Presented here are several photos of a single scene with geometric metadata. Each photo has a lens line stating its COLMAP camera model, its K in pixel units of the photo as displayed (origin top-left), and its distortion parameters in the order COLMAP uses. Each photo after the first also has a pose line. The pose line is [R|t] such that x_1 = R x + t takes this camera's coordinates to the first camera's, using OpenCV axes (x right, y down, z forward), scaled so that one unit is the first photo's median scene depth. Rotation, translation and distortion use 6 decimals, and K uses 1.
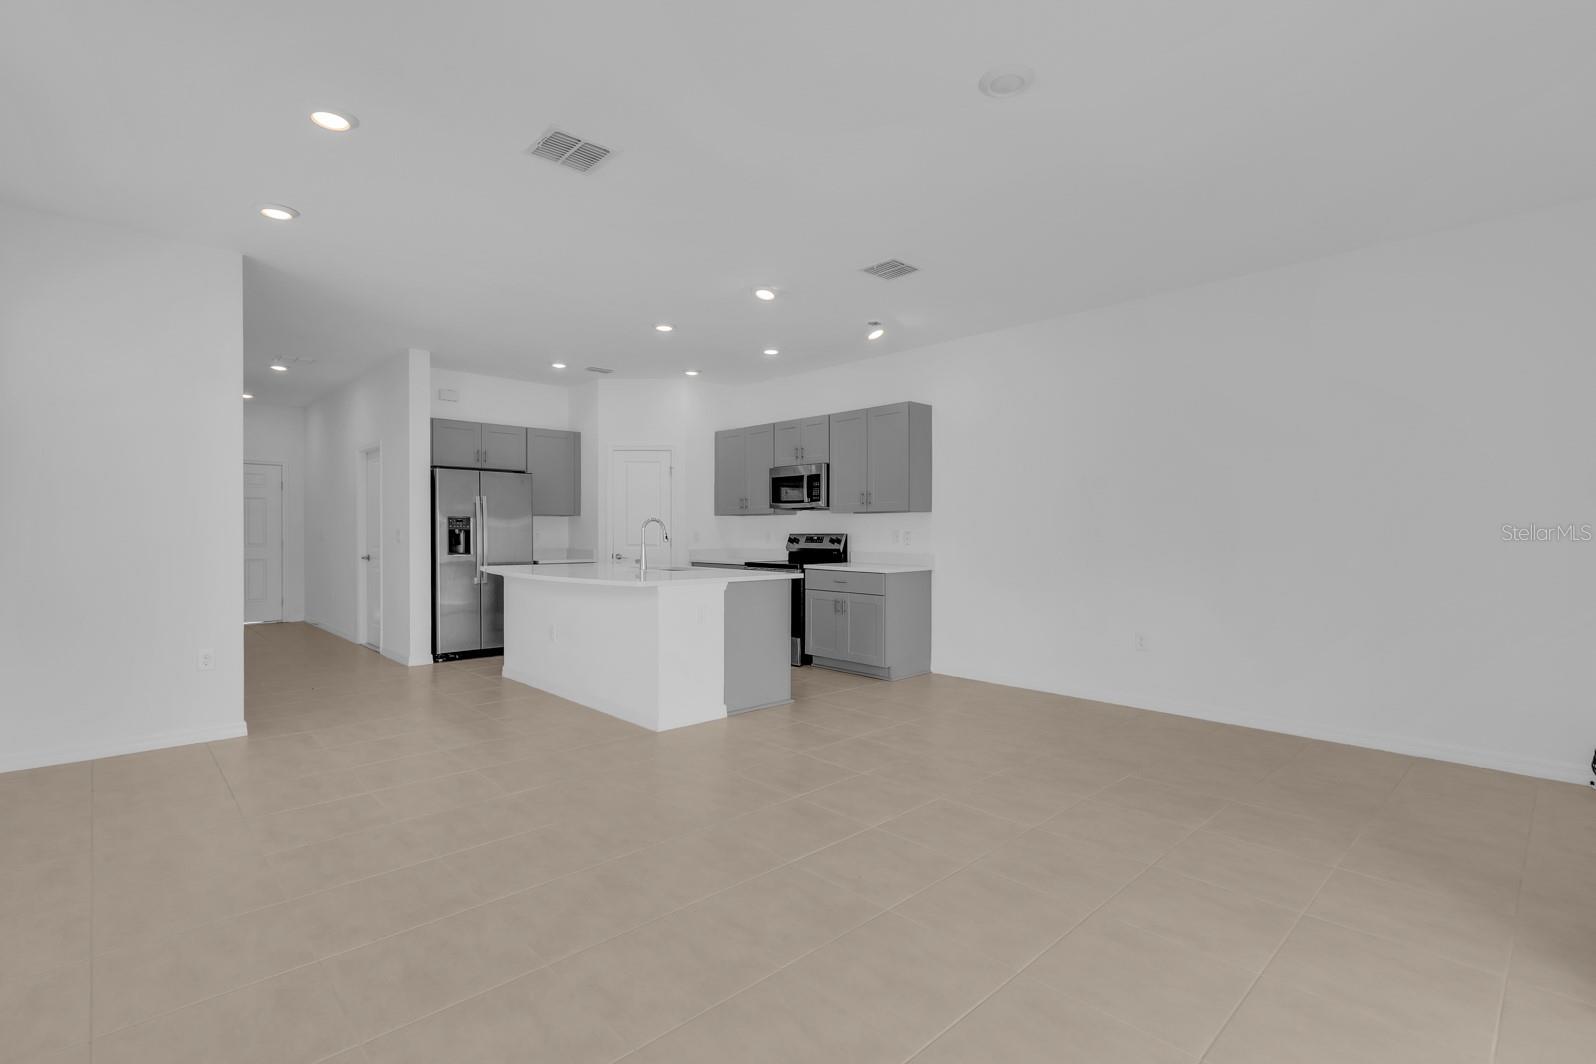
lens RADIAL K [[747.6, 0, 798.0], [0, 747.6, 532.0], [0, 0, 1]] dist [-0.002608, -0.000147]
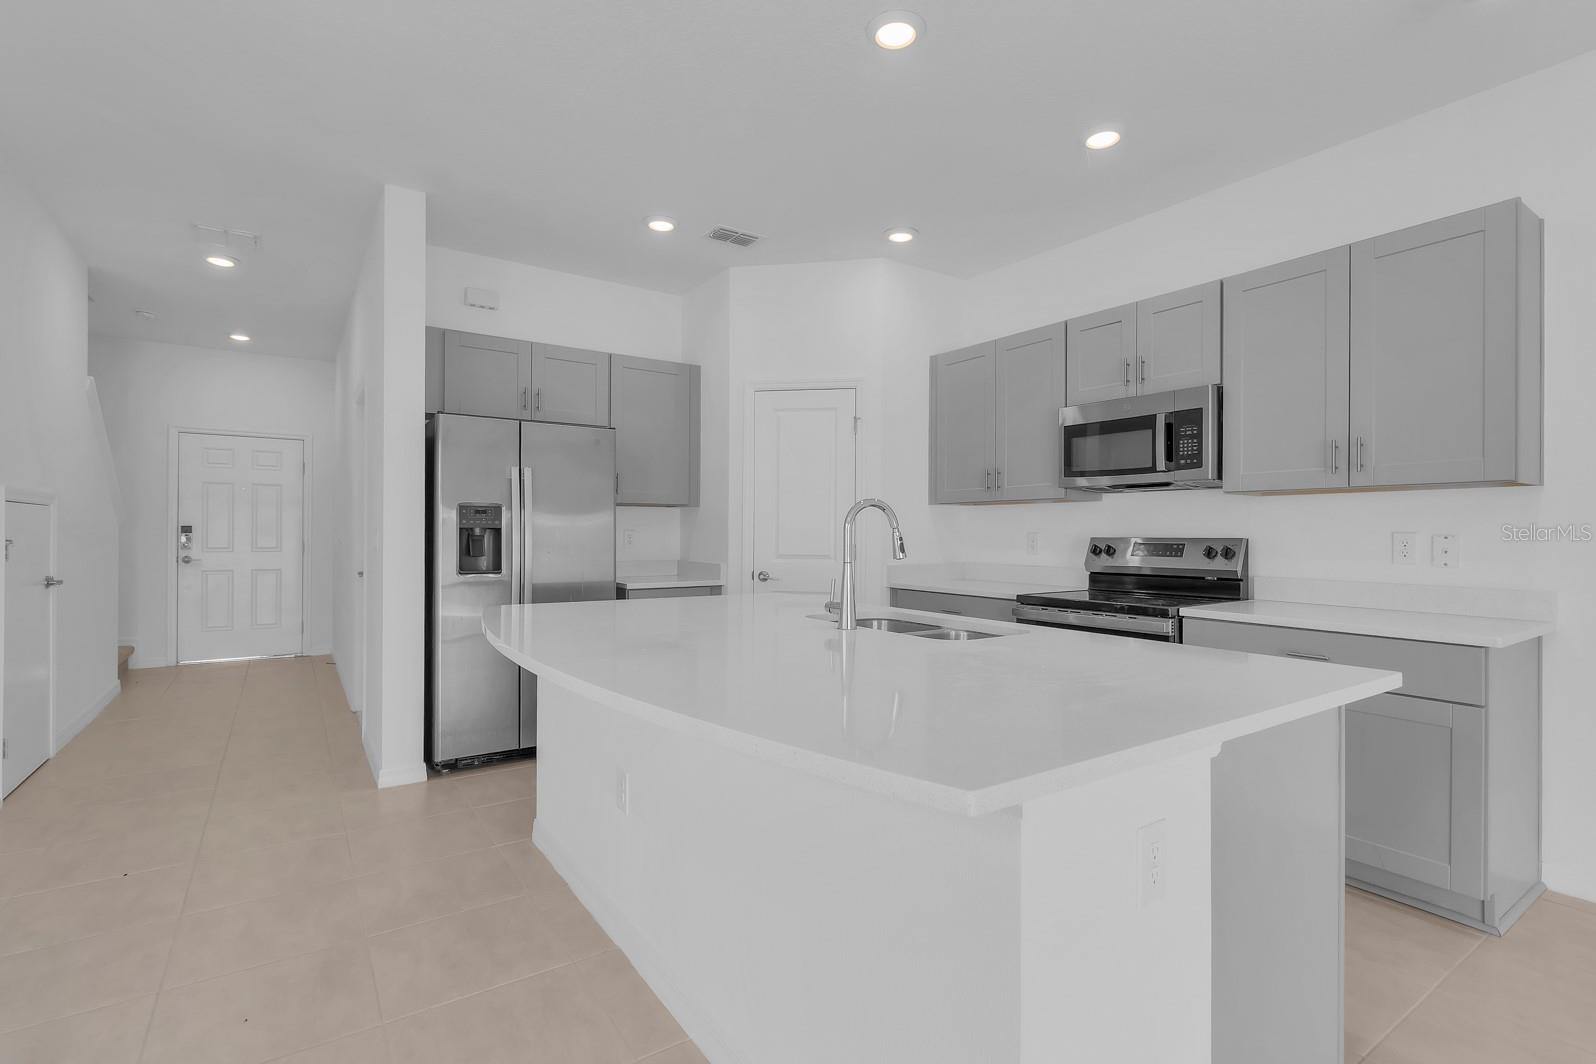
lens RADIAL K [[747.6, 0, 798.0], [0, 747.6, 532.0], [0, 0, 1]] dist [-0.002608, -0.000147]
pose [[0.987457, 0.002513, -0.157871, -0.136982], [-0.002950, 0.999992, -0.002528, 0.000297], [0.157863, 0.002962, 0.987457, 0.487125]]
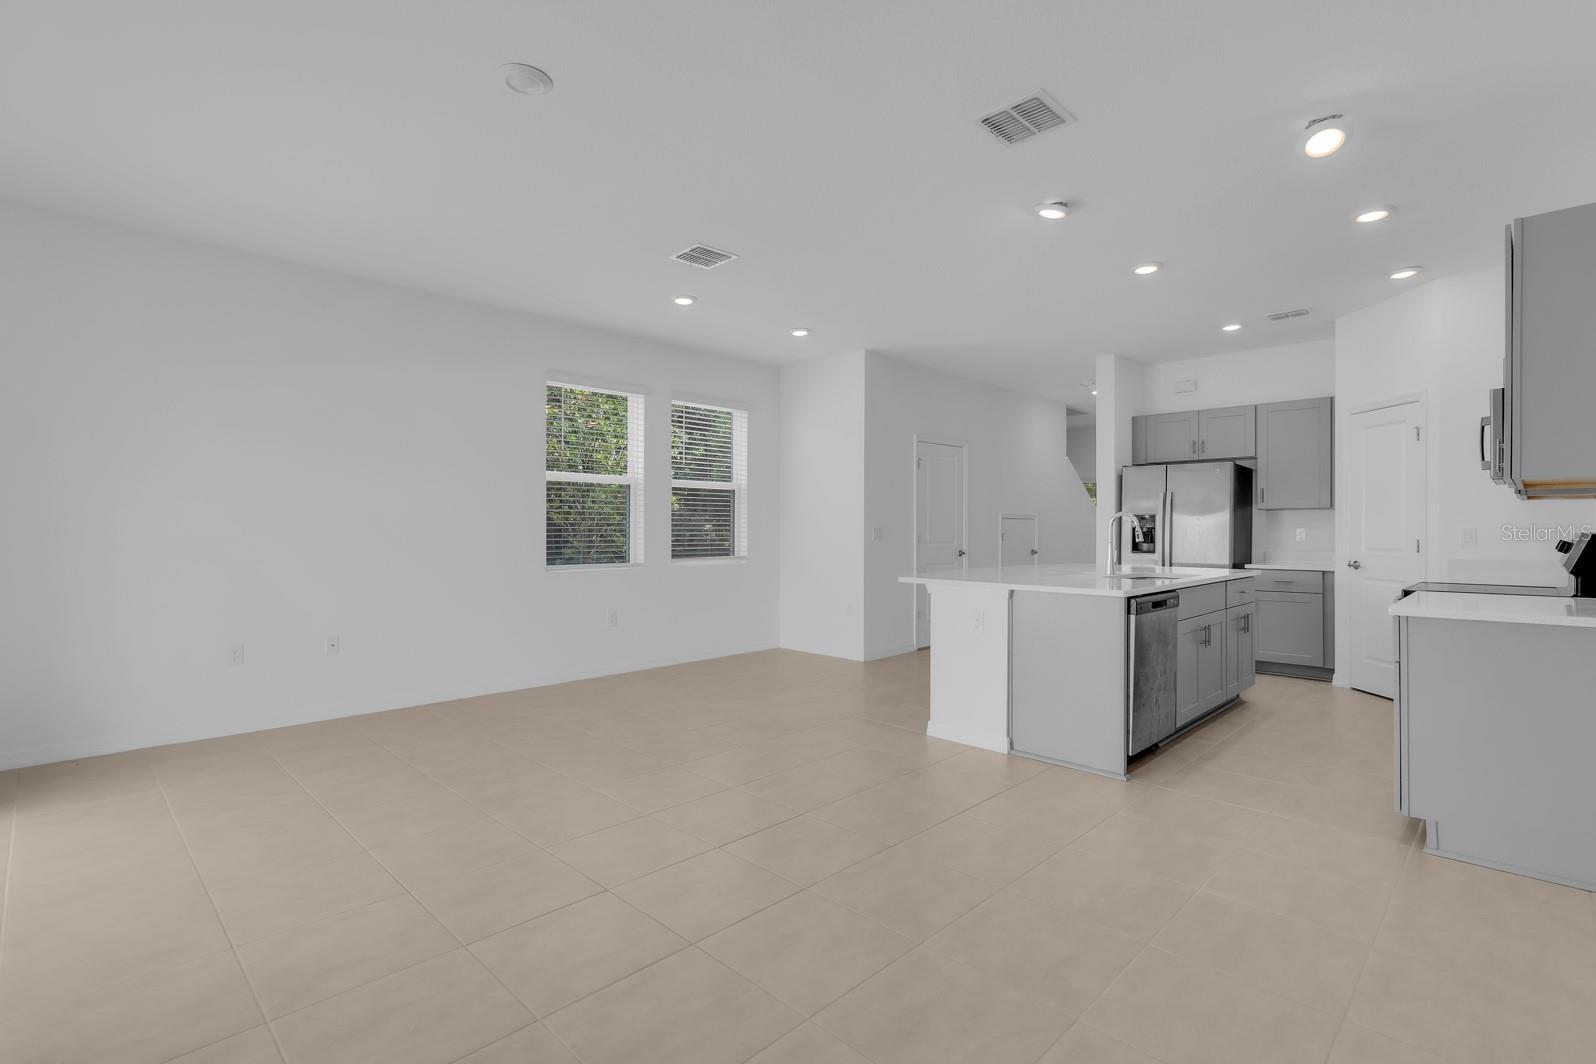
lens RADIAL K [[747.6, 0, 798.0], [0, 747.6, 532.0], [0, 0, 1]] dist [-0.002608, -0.000147]
pose [[0.032212, 0.001280, -0.999480, 0.488459], [-0.002938, 0.999995, 0.001186, 0.002776], [0.999477, 0.002898, 0.032216, 0.502648]]
